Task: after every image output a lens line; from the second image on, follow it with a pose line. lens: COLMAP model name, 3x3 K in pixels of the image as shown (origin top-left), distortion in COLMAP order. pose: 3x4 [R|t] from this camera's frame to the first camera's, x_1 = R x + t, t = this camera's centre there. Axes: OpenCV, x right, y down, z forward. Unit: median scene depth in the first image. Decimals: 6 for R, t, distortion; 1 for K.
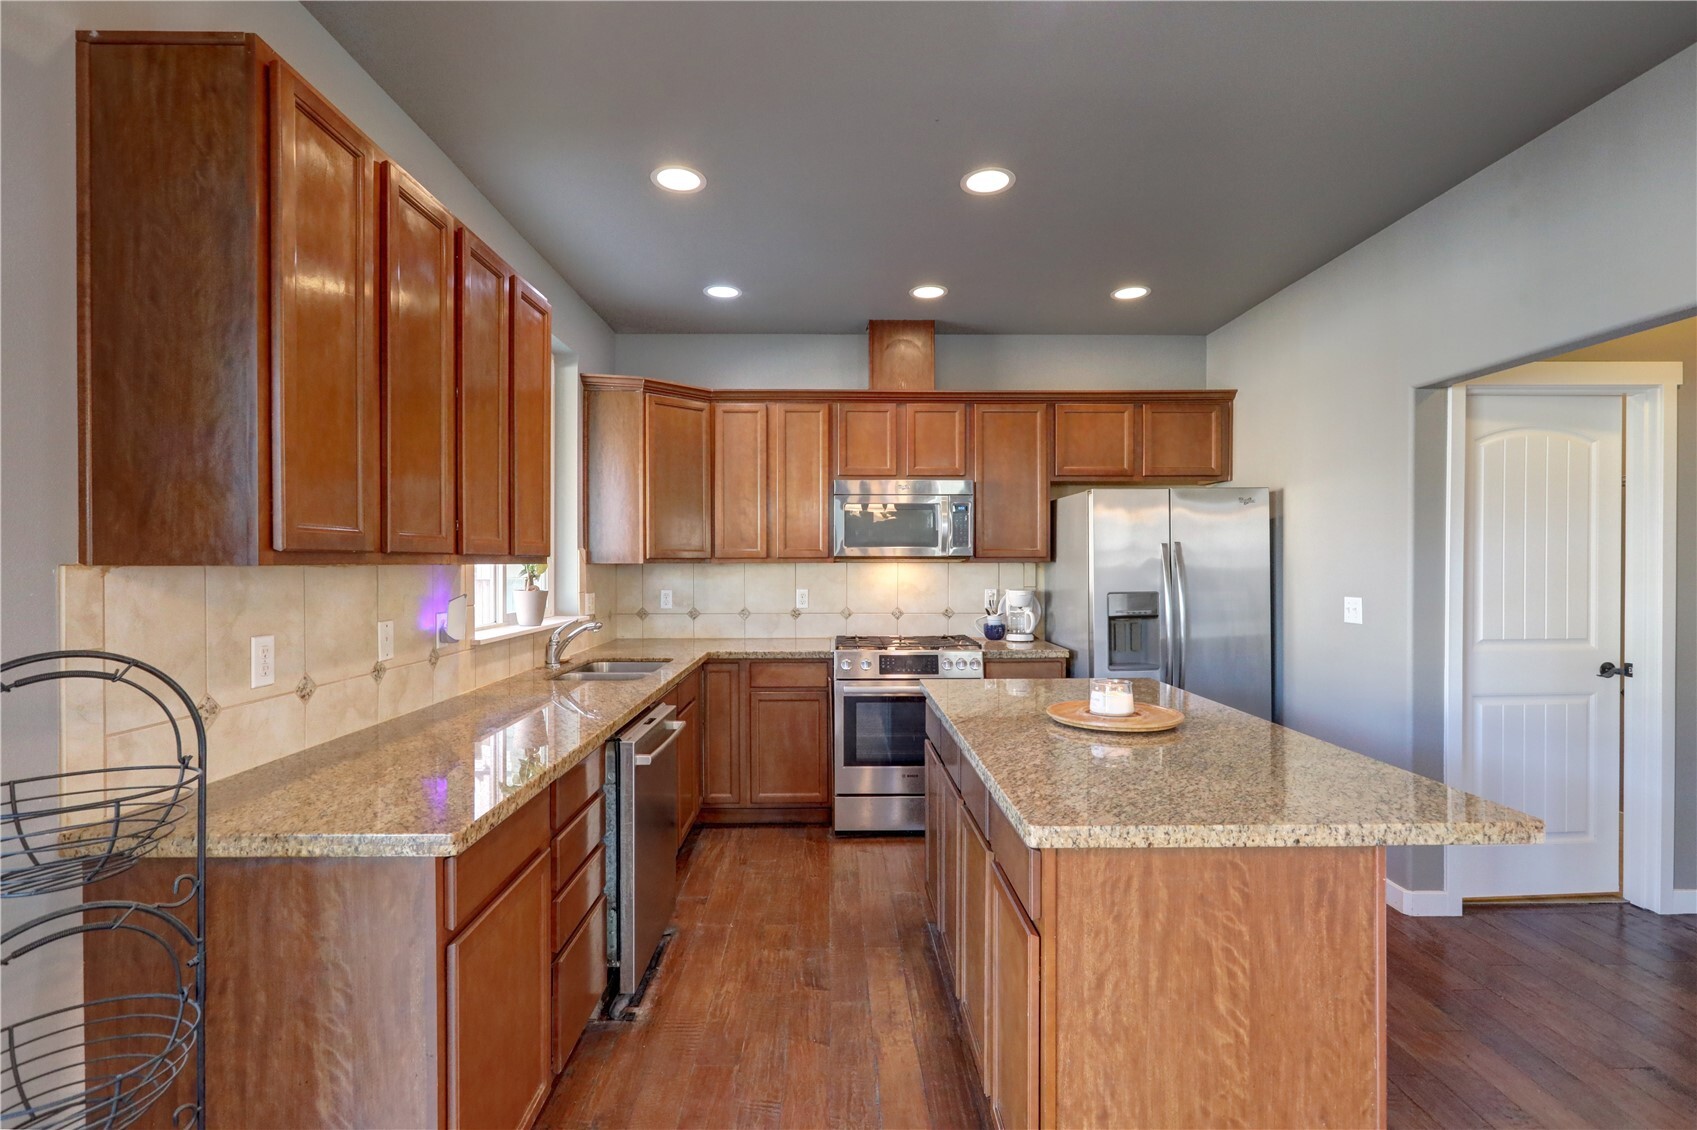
lens RADIAL K [[747.4, 0, 848.5], [0, 747.4, 565.0], [0, 0, 1]] dist [-0.000844, 0.000118]
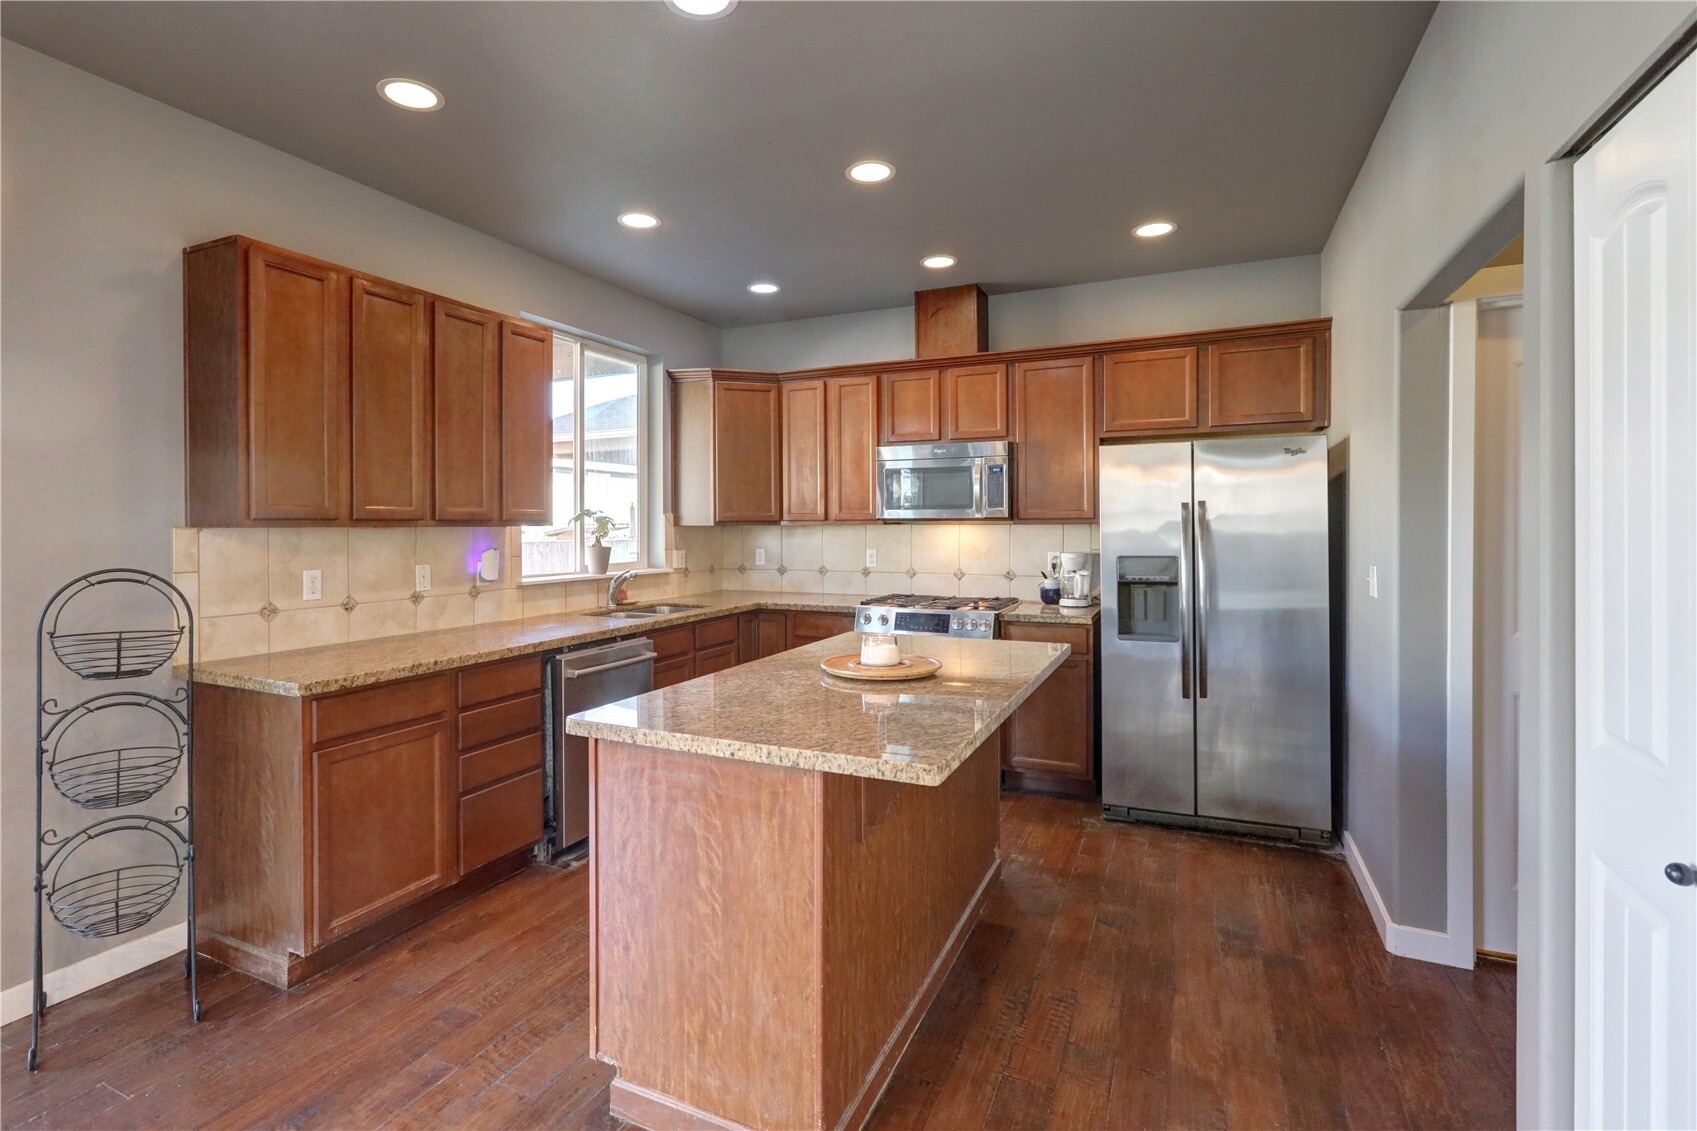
lens RADIAL K [[777.4, 0, 846.6], [0, 777.4, 529.6], [0, 0, 1]] dist [-0.002453, 0.000058]
pose [[0.903243, 0.001430, -0.429128, 0.933036], [0.000403, 0.999991, 0.004181, -0.001653], [0.429130, -0.003949, 0.903234, -0.046577]]
